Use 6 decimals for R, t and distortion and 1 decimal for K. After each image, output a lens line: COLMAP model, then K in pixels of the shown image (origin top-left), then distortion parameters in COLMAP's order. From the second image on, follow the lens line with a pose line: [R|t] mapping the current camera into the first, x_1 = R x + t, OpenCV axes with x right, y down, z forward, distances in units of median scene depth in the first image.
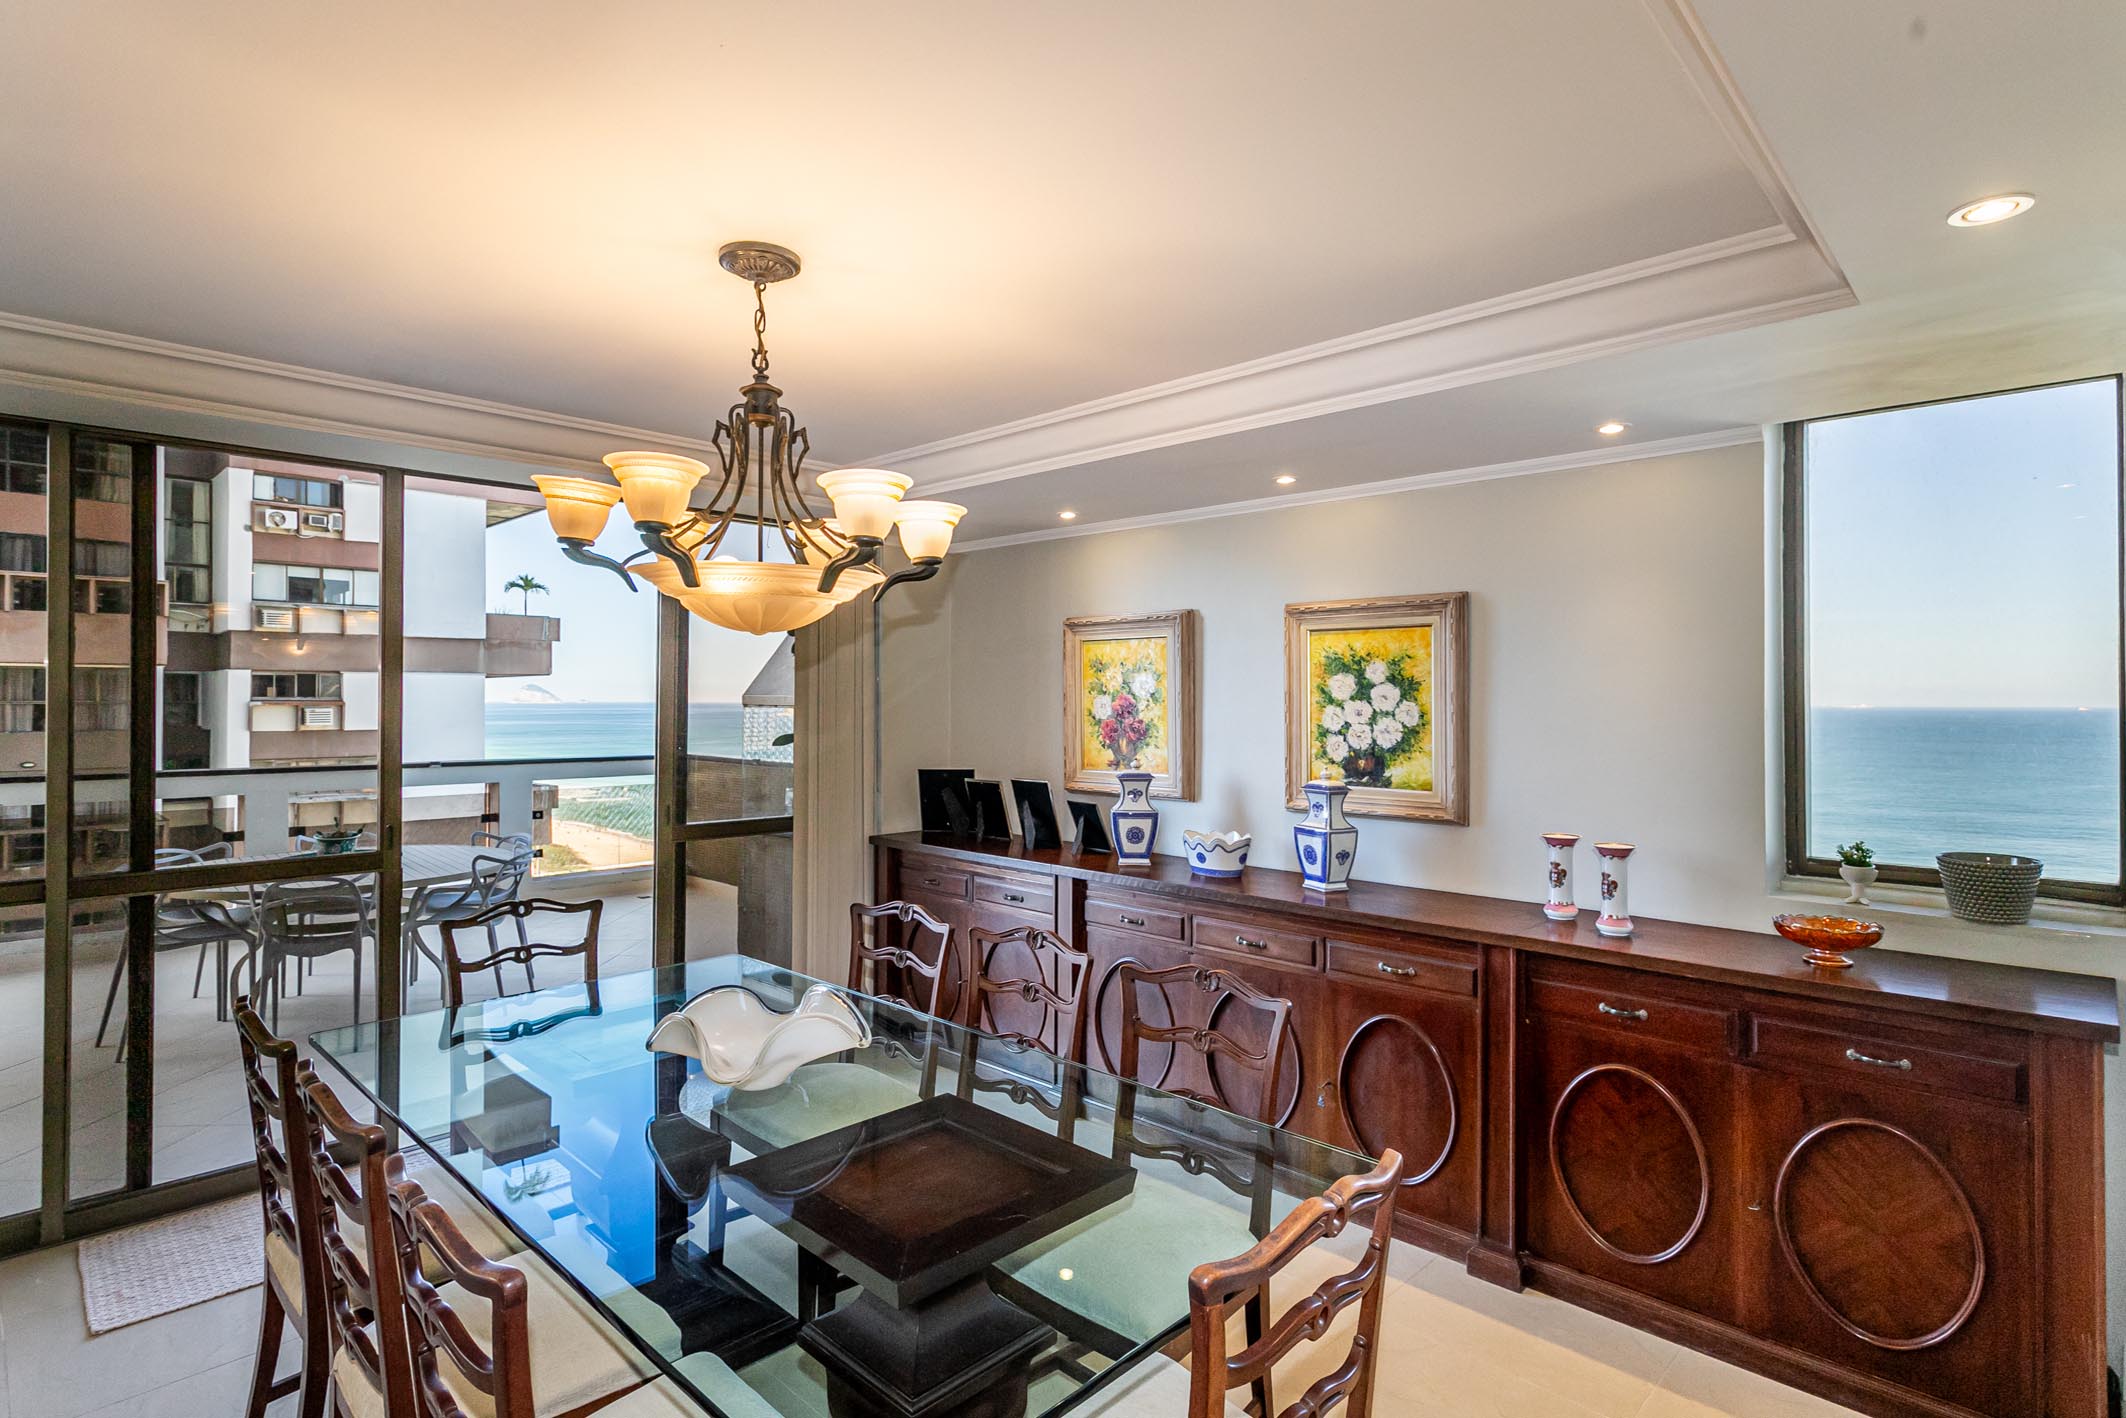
lens RADIAL K [[1084.4, 0, 1063.9], [0, 1084.4, 697.8], [0, 0, 1]] dist [0.003493, 0.002260]
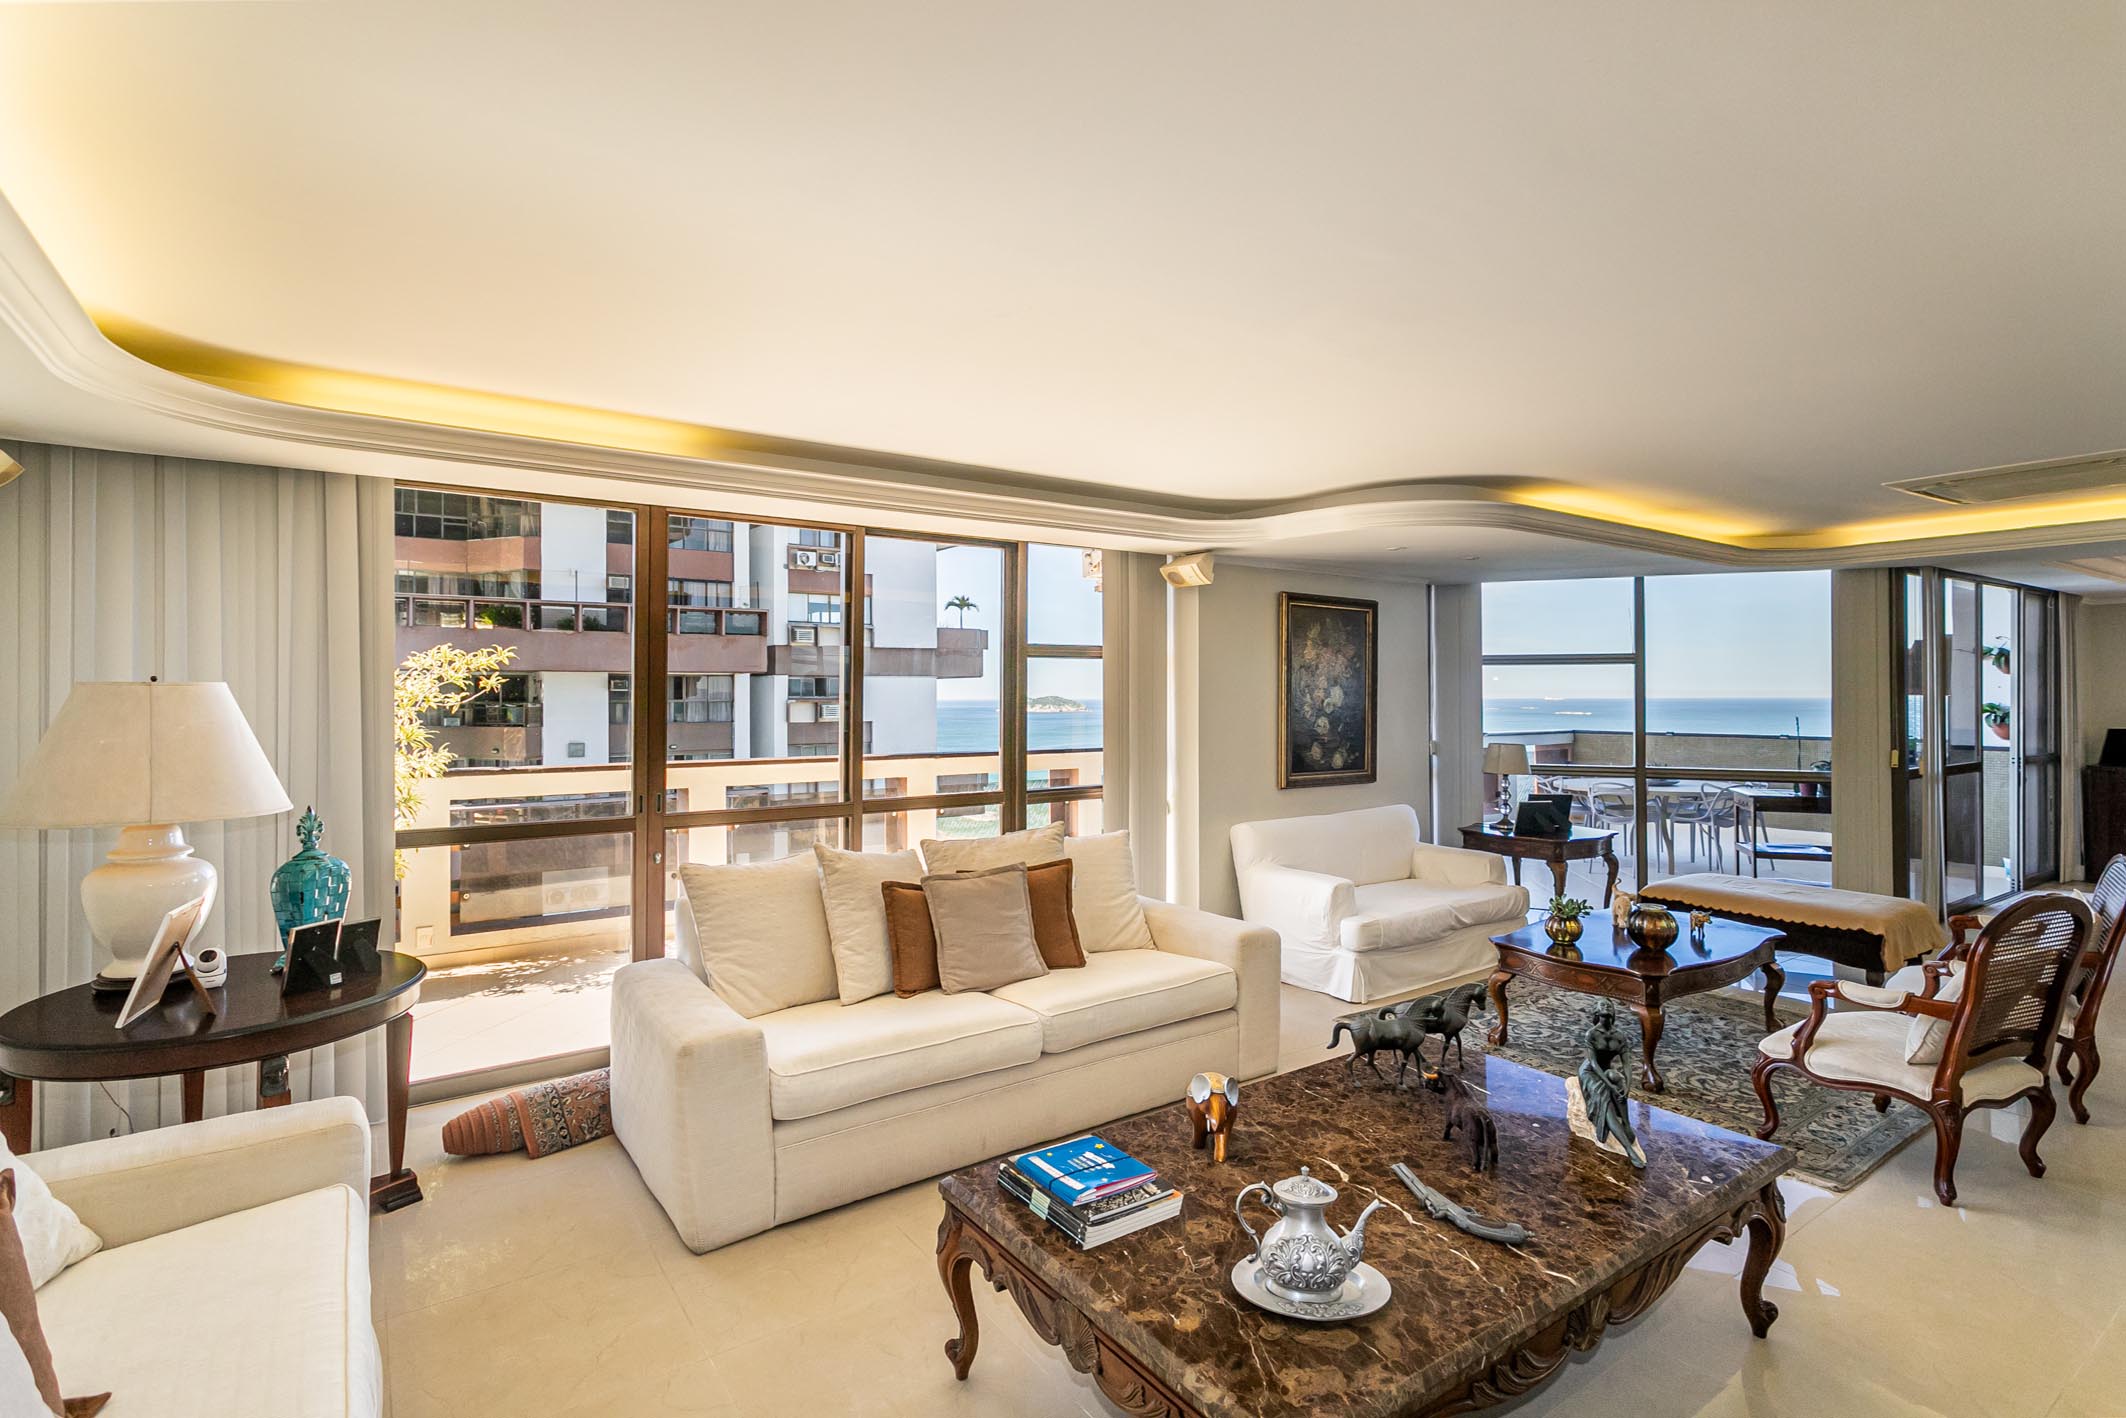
lens RADIAL K [[1016.2, 0, 1054.6], [0, 1016.2, 699.5], [0, 0, 1]] dist [-0.000644, 0.000362]
pose [[0.981432, -0.005010, -0.191744, -1.950257], [0.005843, 0.999976, 0.003778, 0.001738], [0.191720, -0.004828, 0.981438, -1.254523]]
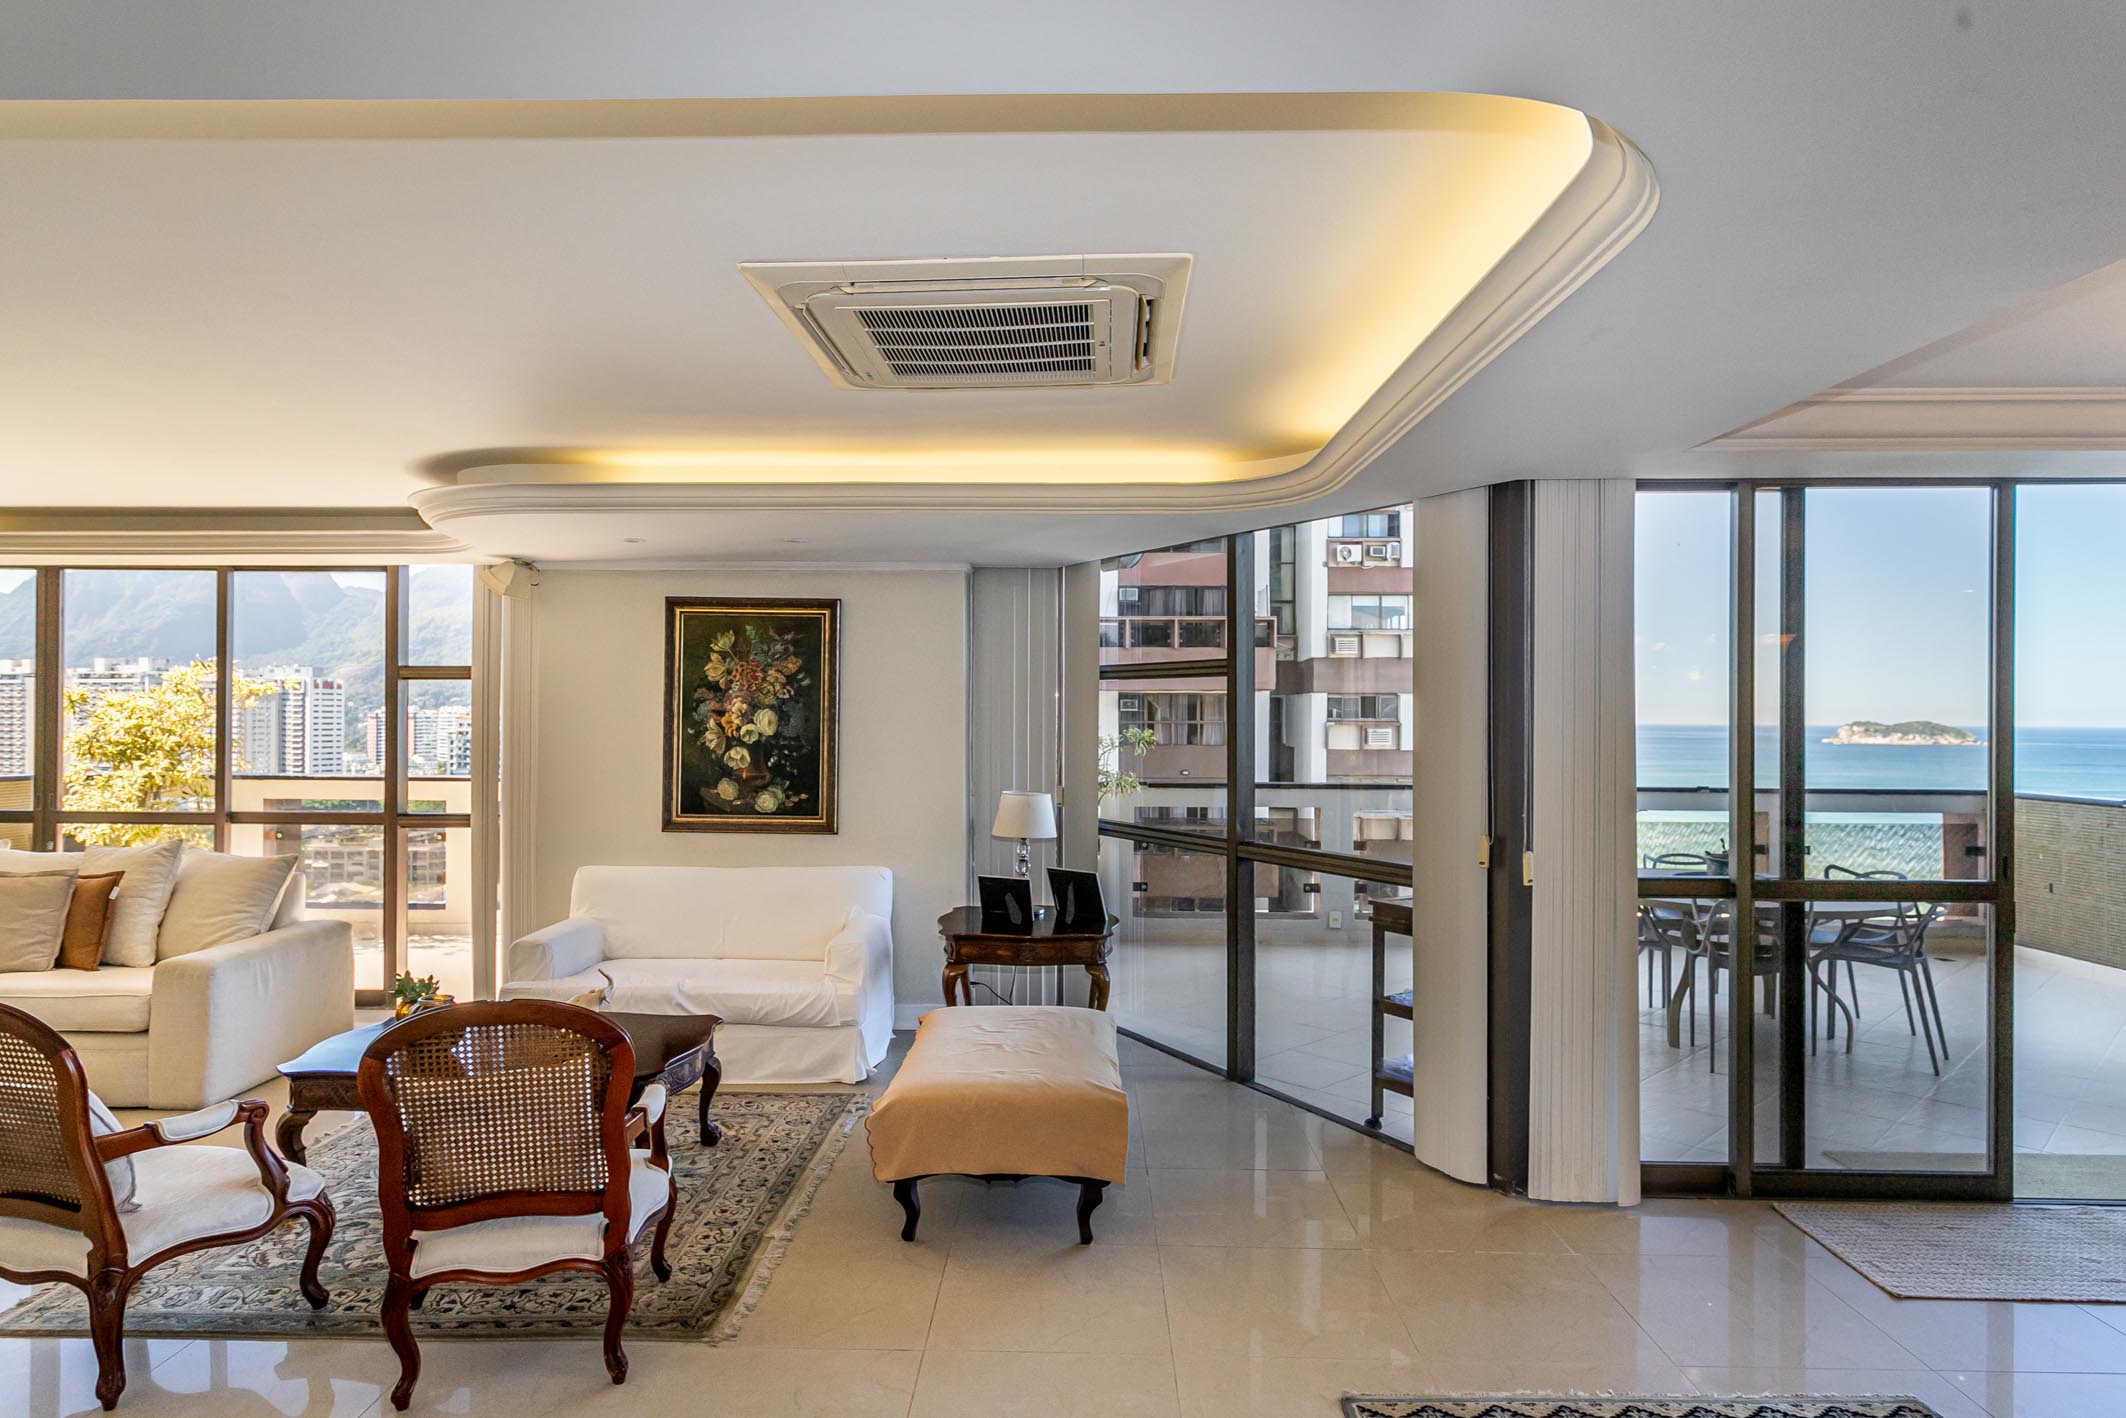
lens RADIAL K [[1210.6, 0, 1039.2], [0, 1210.6, 710.4], [0, 0, 1]] dist [-0.003047, 0.000625]
pose [[0.673468, -0.003603, -0.739207, -0.401857], [-0.001839, 0.999977, -0.006549, -0.000078], [0.739214, 0.005770, 0.673446, -0.333362]]
